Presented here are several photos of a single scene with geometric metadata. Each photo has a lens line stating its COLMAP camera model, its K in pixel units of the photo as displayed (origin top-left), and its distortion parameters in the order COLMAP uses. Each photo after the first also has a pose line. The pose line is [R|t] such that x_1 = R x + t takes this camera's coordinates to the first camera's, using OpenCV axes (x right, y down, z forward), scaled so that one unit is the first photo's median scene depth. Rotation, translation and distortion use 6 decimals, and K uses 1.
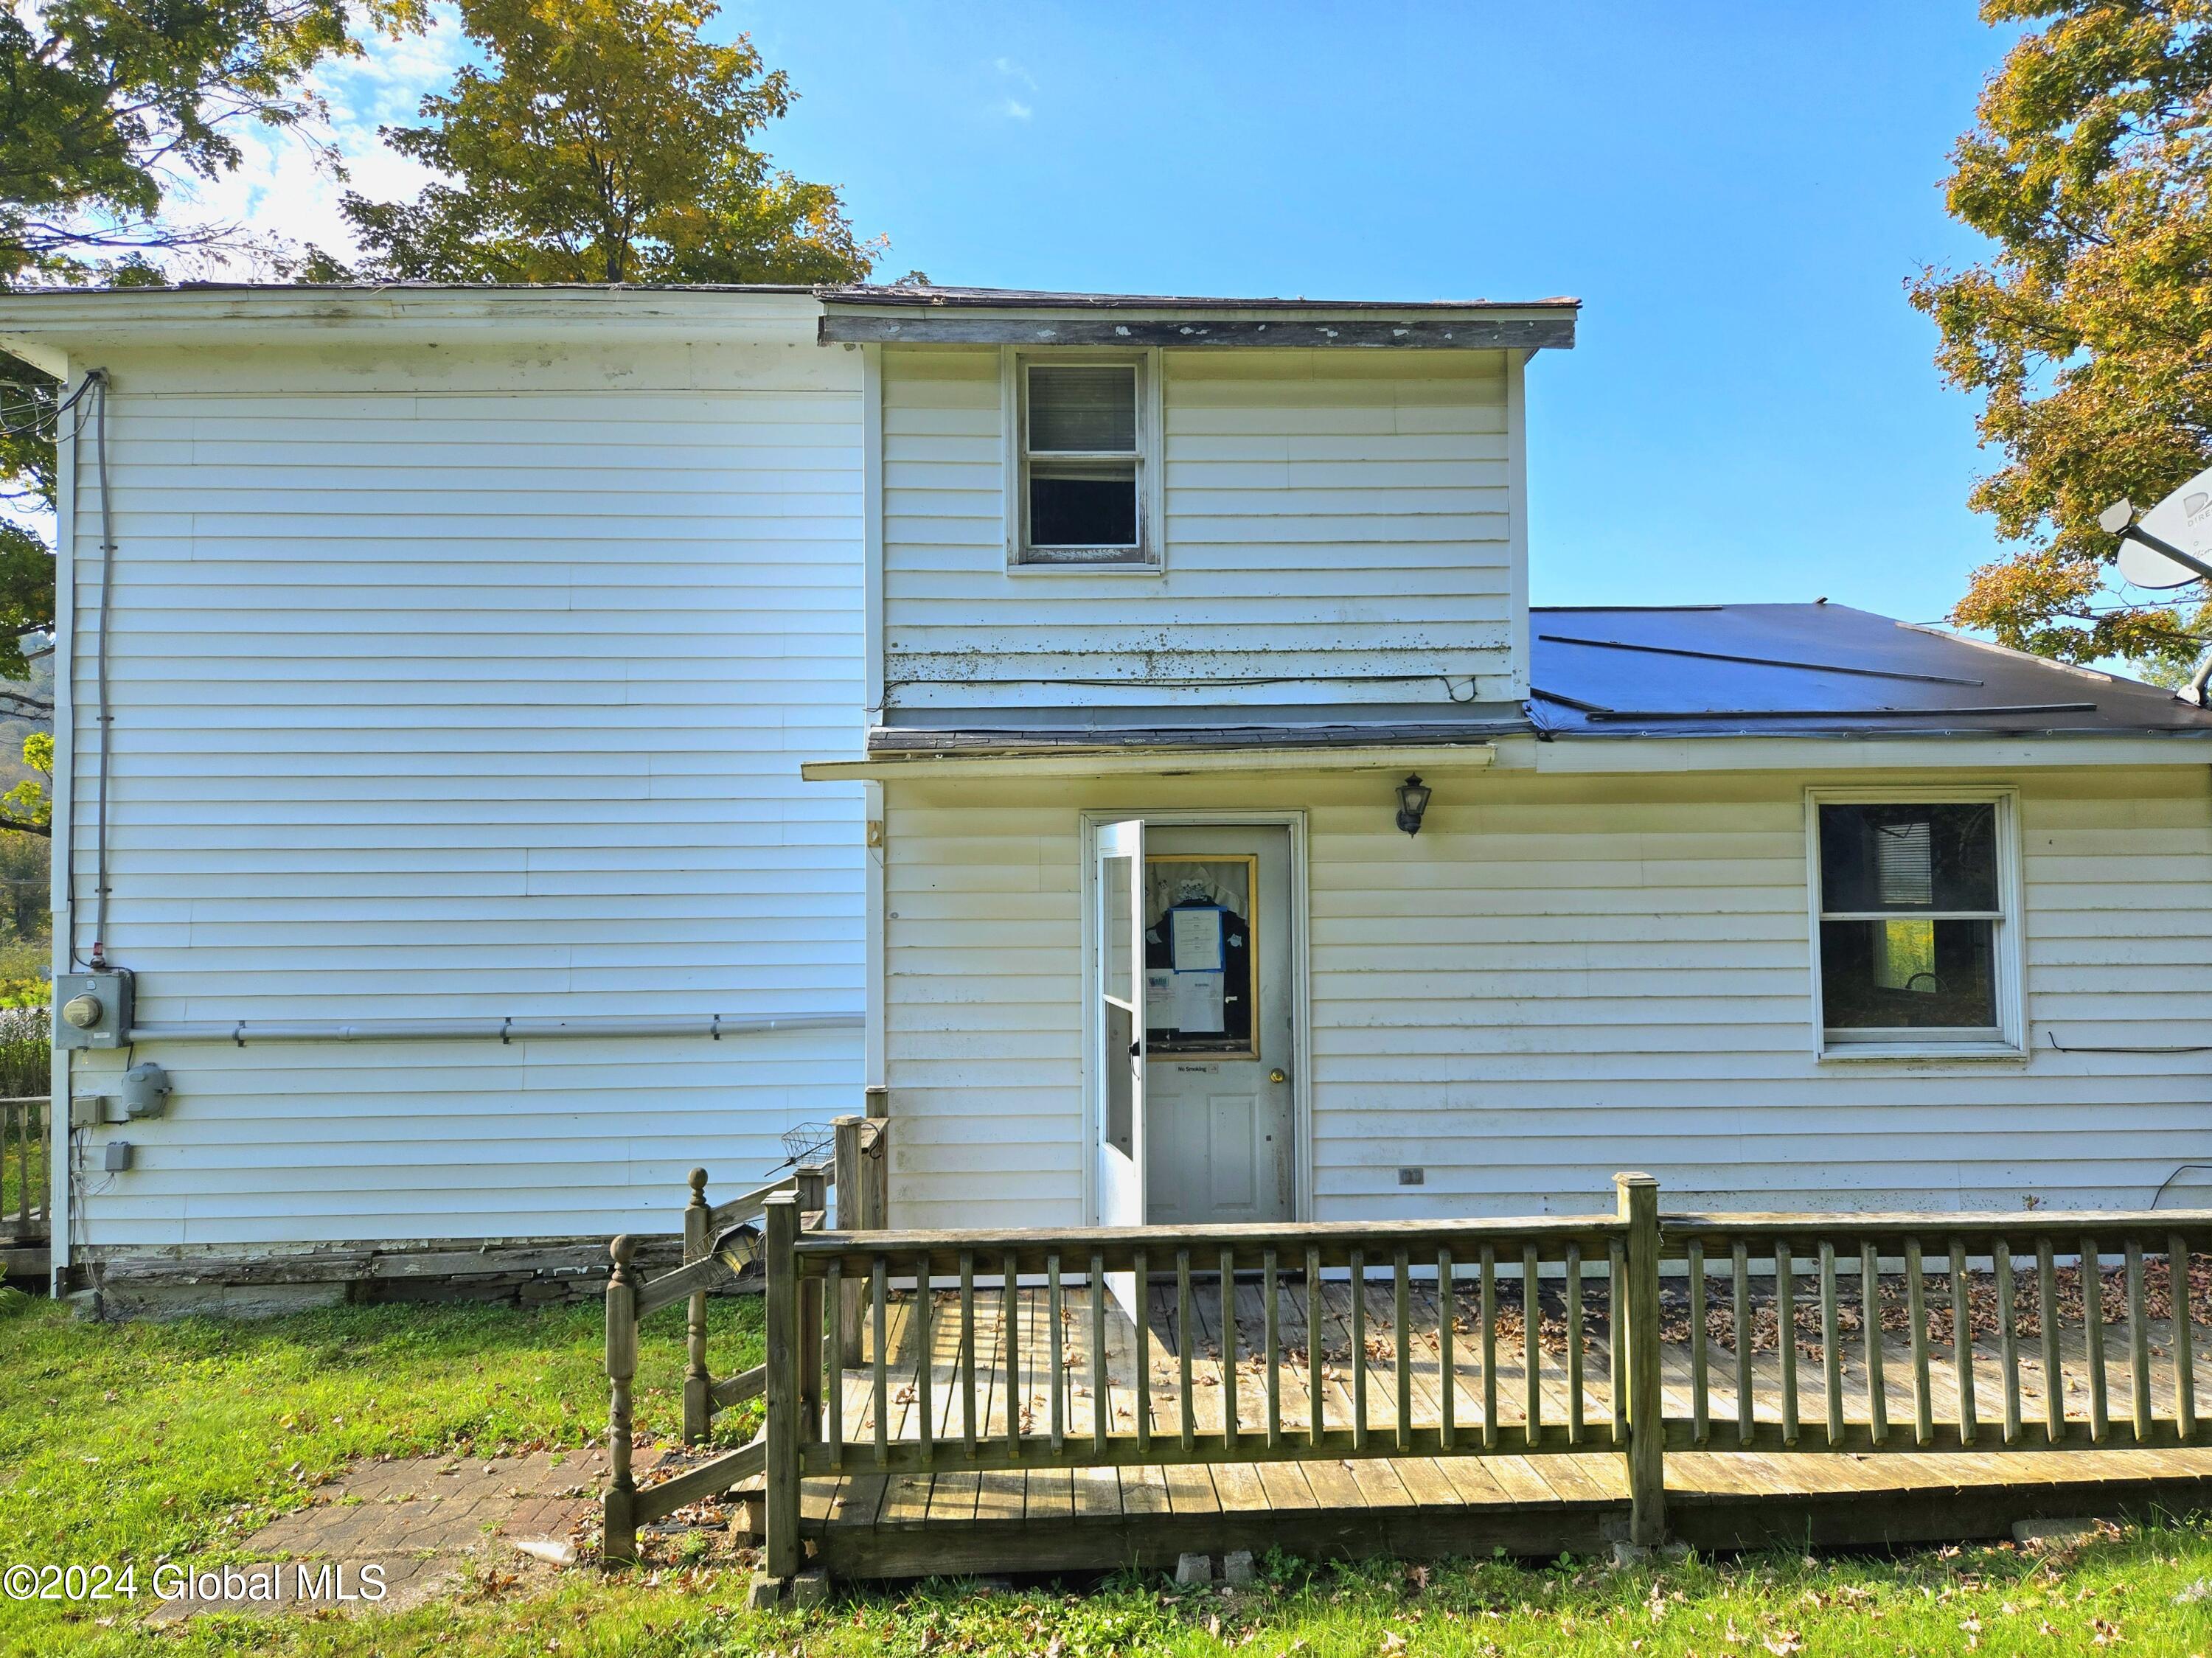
lens RADIAL K [[1467.2, 0, 1098.3], [0, 1467.2, 811.8], [0, 0, 1]] dist [0.060763, -0.045920]
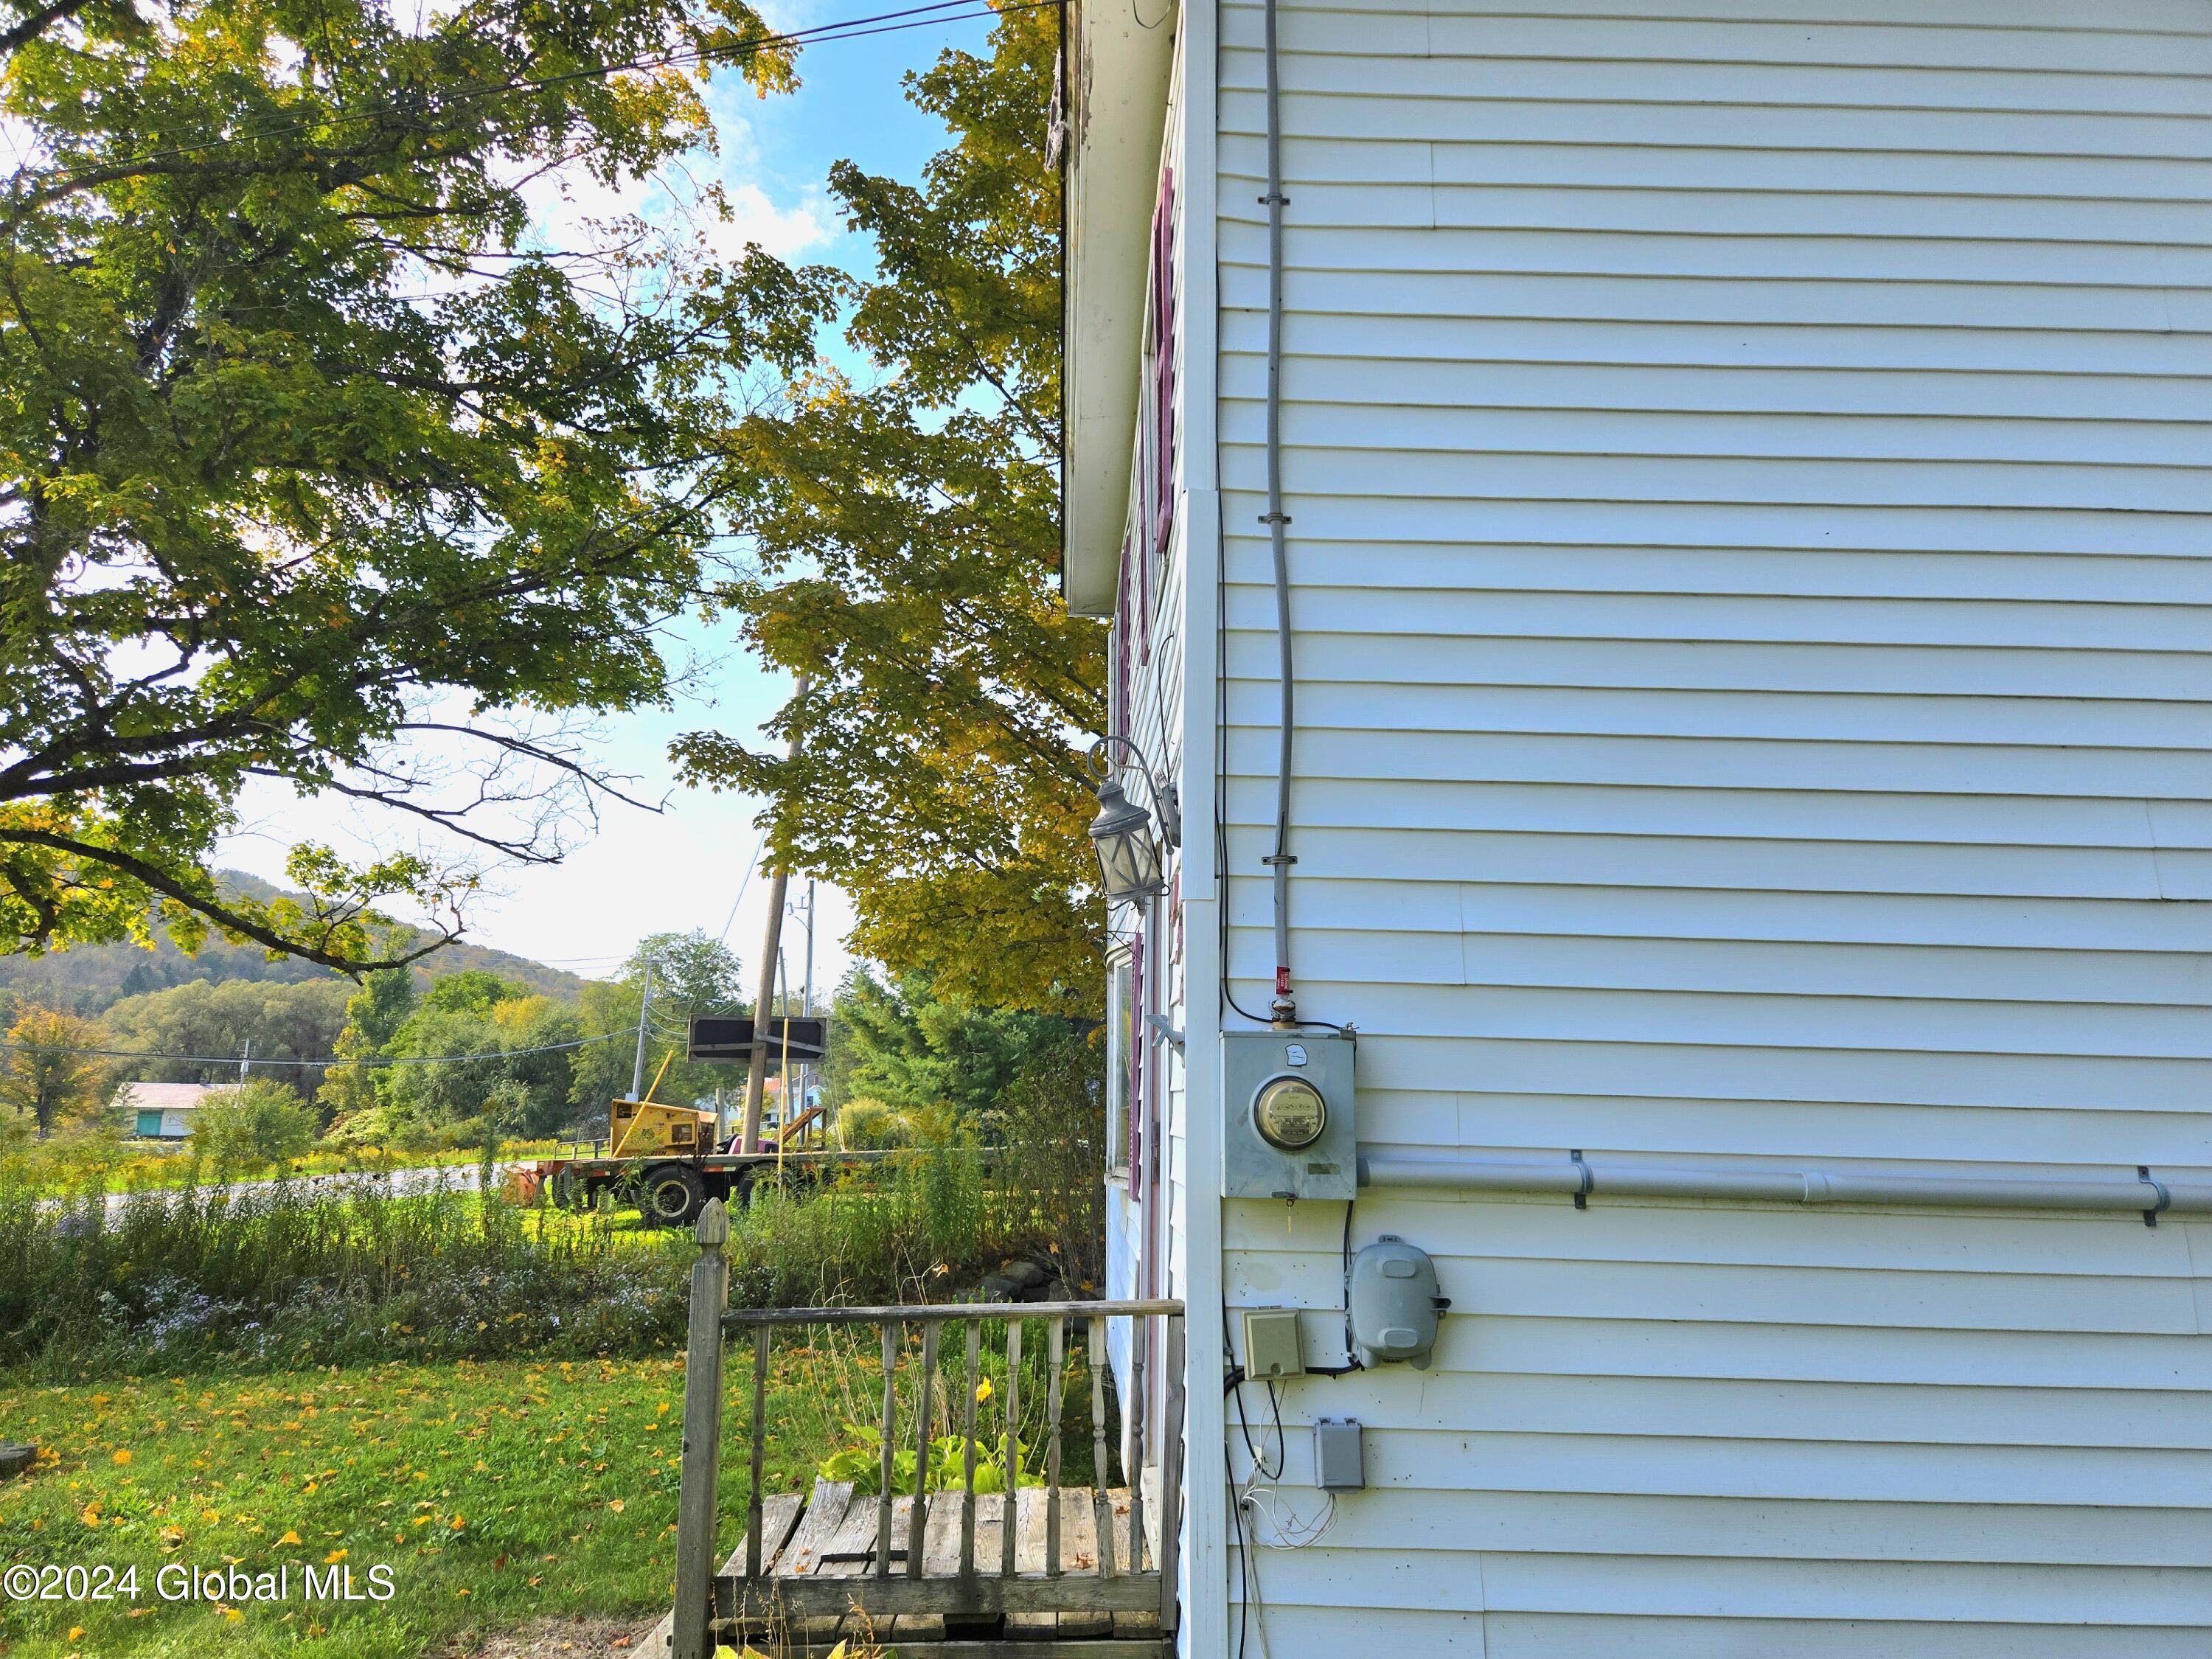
lens RADIAL K [[1467.3, 0, 1098.3], [0, 1467.3, 812.3], [0, 0, 1]] dist [0.060763, -0.045920]
pose [[0.999472, 0.025085, -0.020632, -0.711962], [-0.027793, 0.989234, -0.143677, 0.106300], [0.016805, 0.144175, 0.989410, 0.529284]]
